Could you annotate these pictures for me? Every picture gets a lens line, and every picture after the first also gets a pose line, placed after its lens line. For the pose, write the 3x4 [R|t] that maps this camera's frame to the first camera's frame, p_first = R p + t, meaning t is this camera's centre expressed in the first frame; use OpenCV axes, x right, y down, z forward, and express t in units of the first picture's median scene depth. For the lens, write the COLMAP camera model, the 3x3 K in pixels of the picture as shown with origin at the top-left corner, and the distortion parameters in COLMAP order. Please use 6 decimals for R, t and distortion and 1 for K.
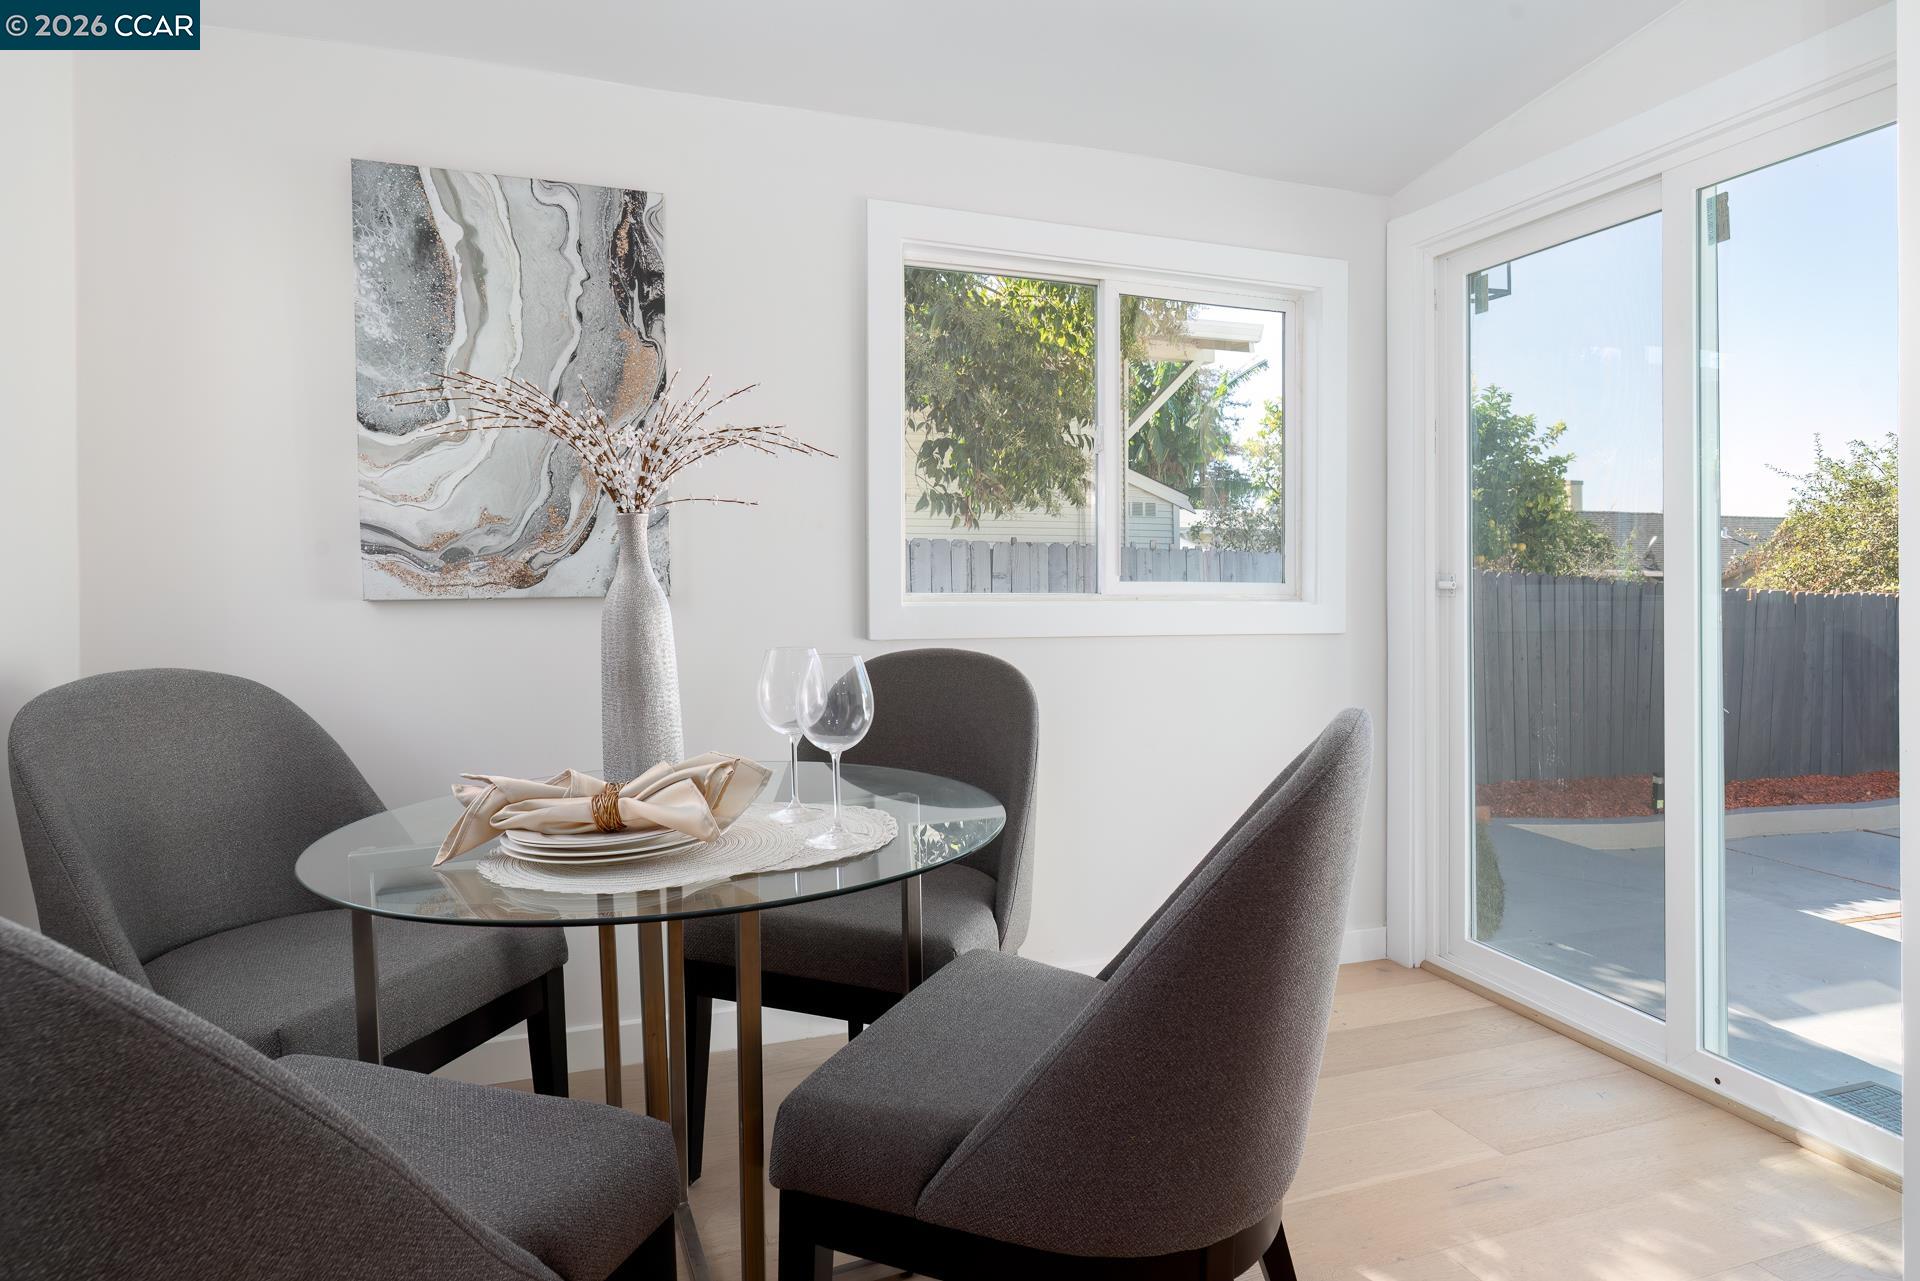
lens RADIAL K [[1100.1, 0, 1021.4], [0, 1100.1, 596.7], [0, 0, 1]] dist [-0.000592, -0.000832]
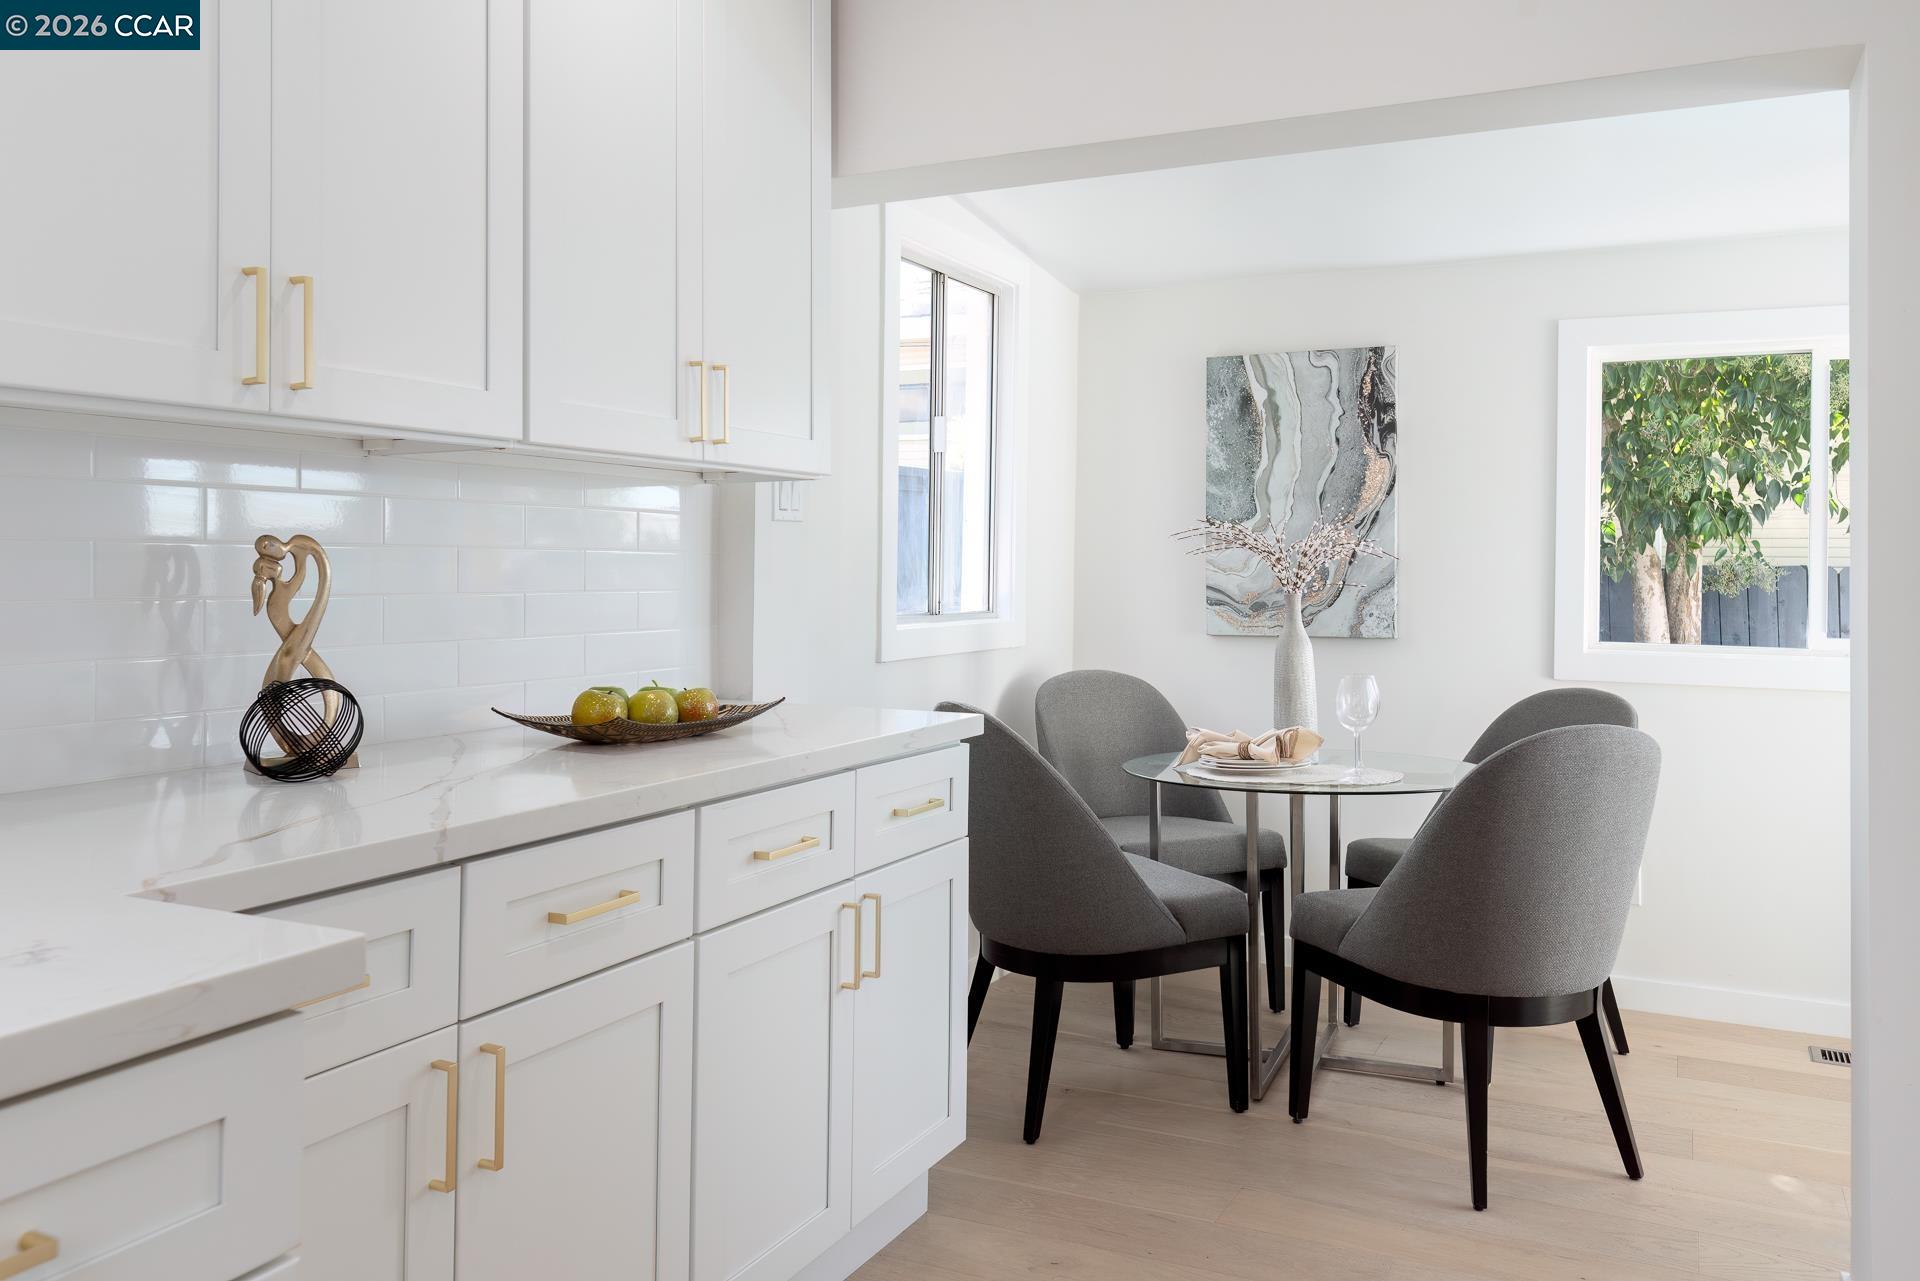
lens RADIAL K [[1460.7, 0, 960.3], [0, 1460.7, 572.1], [0, 0, 1]] dist [-0.040558, 0.000225]
pose [[0.674050, 0.001920, -0.738683, 0.677290], [-0.025774, 0.999449, -0.020921, -0.032099], [0.738236, 0.033141, 0.673728, -0.644454]]
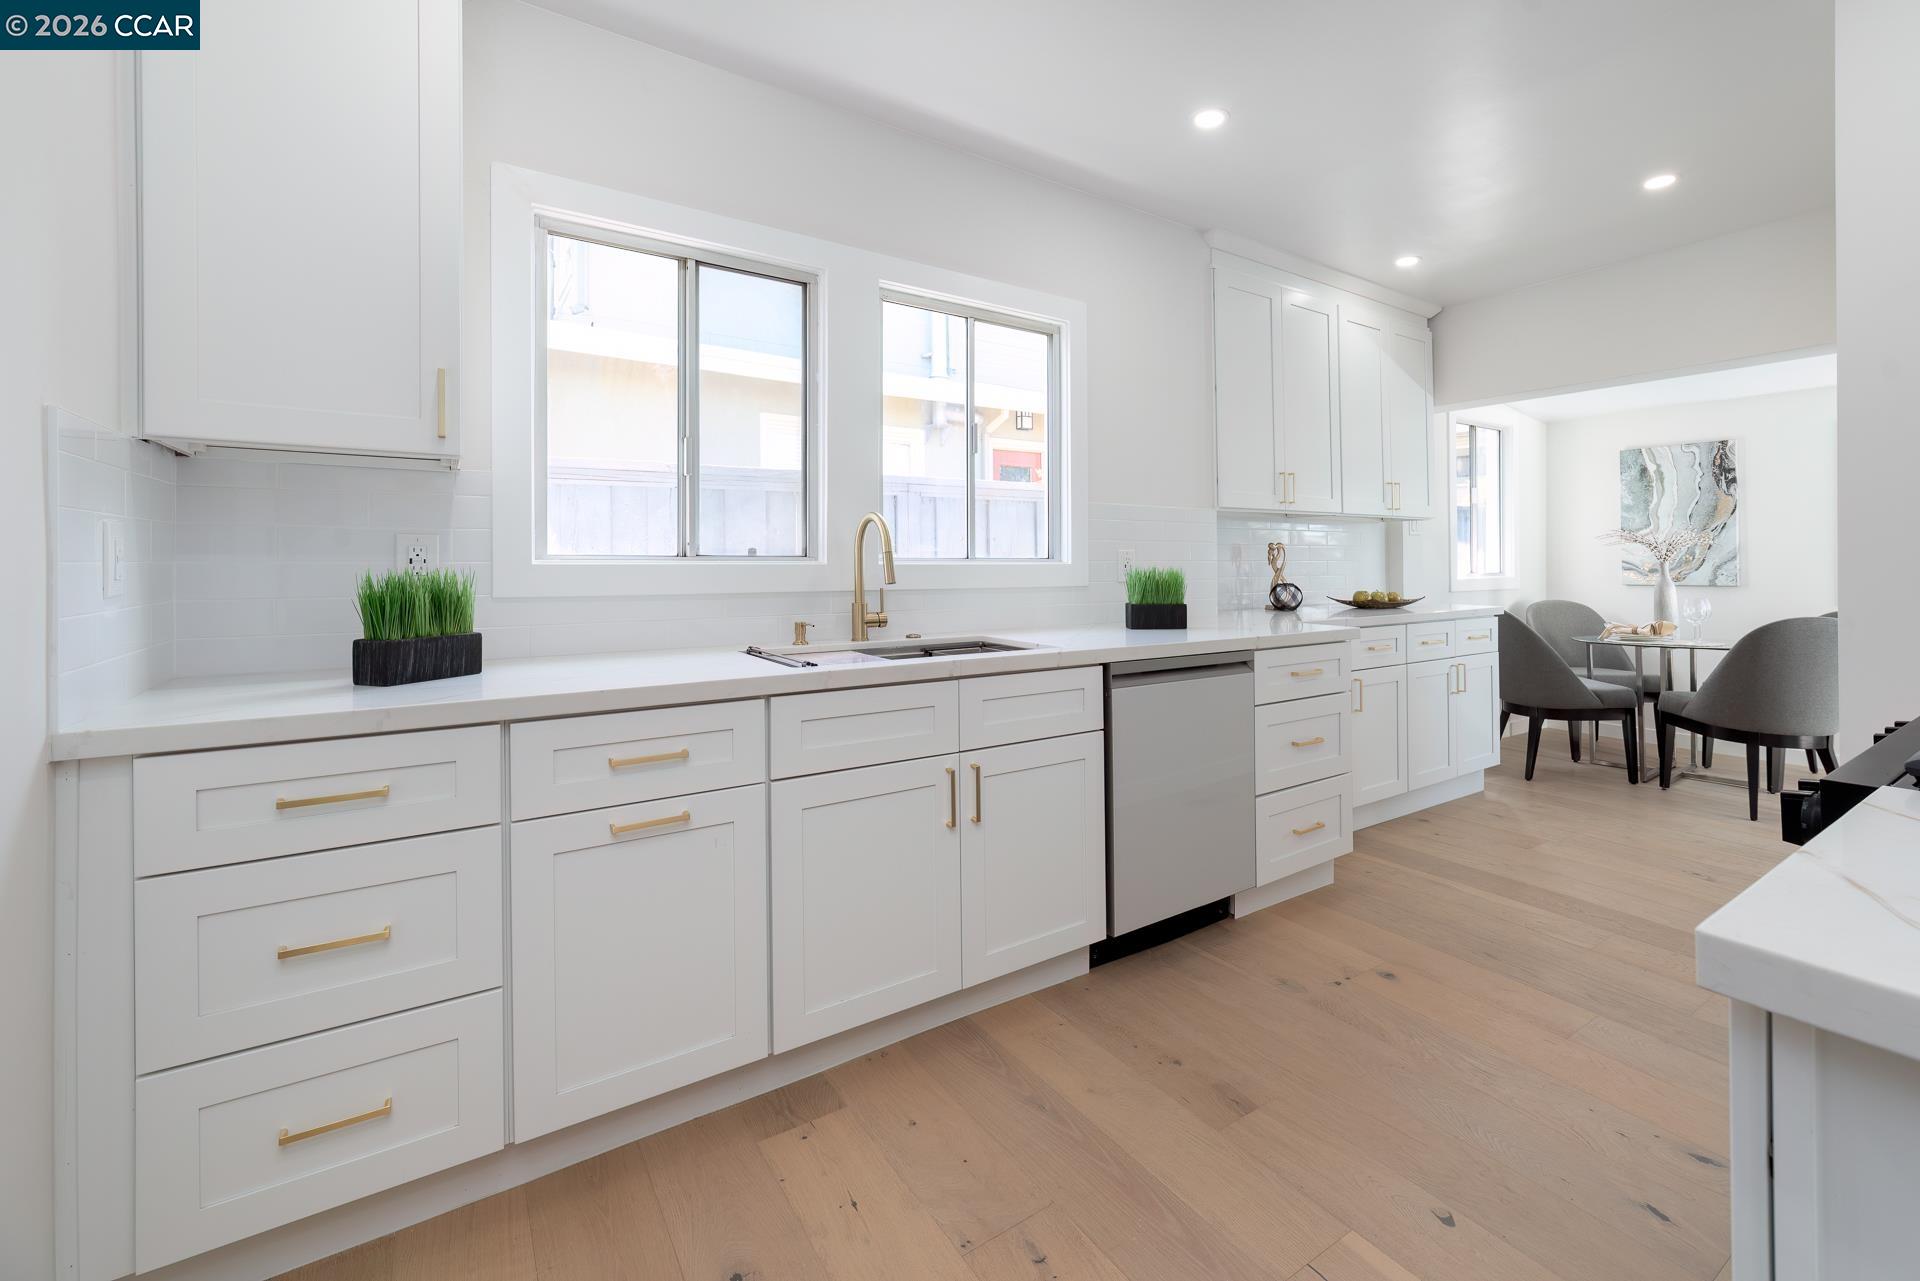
lens RADIAL K [[819.2, 0, 1014.0], [0, 819.2, 548.9], [0, 0, 1]] dist [-0.000289, -0.000223]
pose [[0.234486, -0.020507, -0.971903, 1.279199], [-0.025822, 0.999293, -0.027314, 0.009373], [0.971776, 0.031502, 0.233791, -1.264701]]
